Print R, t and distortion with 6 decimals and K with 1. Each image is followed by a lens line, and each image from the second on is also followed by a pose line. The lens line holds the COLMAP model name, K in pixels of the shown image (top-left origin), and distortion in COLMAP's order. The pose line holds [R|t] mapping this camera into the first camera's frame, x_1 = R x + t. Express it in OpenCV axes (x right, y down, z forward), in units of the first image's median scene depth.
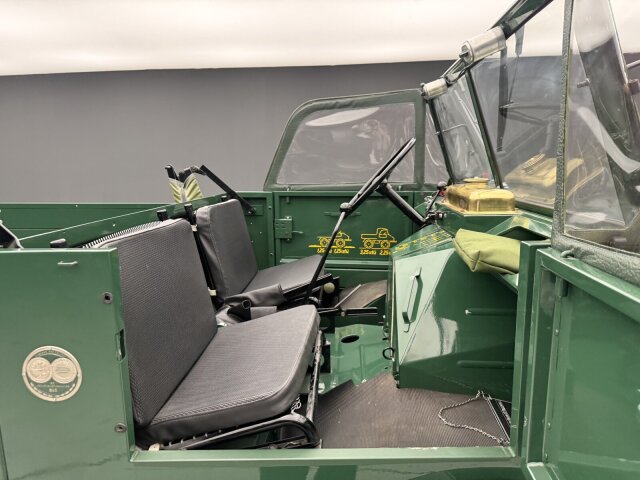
lens RADIAL K [[475.6, 0, 320.0], [0, 475.6, 240.0], [0, 0, 1]] dist [0.004251, -0.000317]
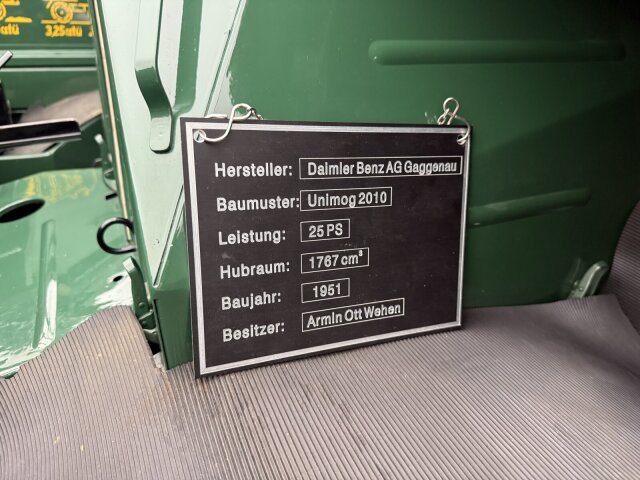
lens RADIAL K [[475.6, 0, 320.0], [0, 475.6, 240.0], [0, 0, 1]] dist [0.004251, -0.000317]
pose [[0.875495, -0.168152, 0.453028, 0.106362], [0.029624, 0.954416, 0.297005, 0.133910], [-0.482319, -0.246605, 0.840568, 0.594084]]
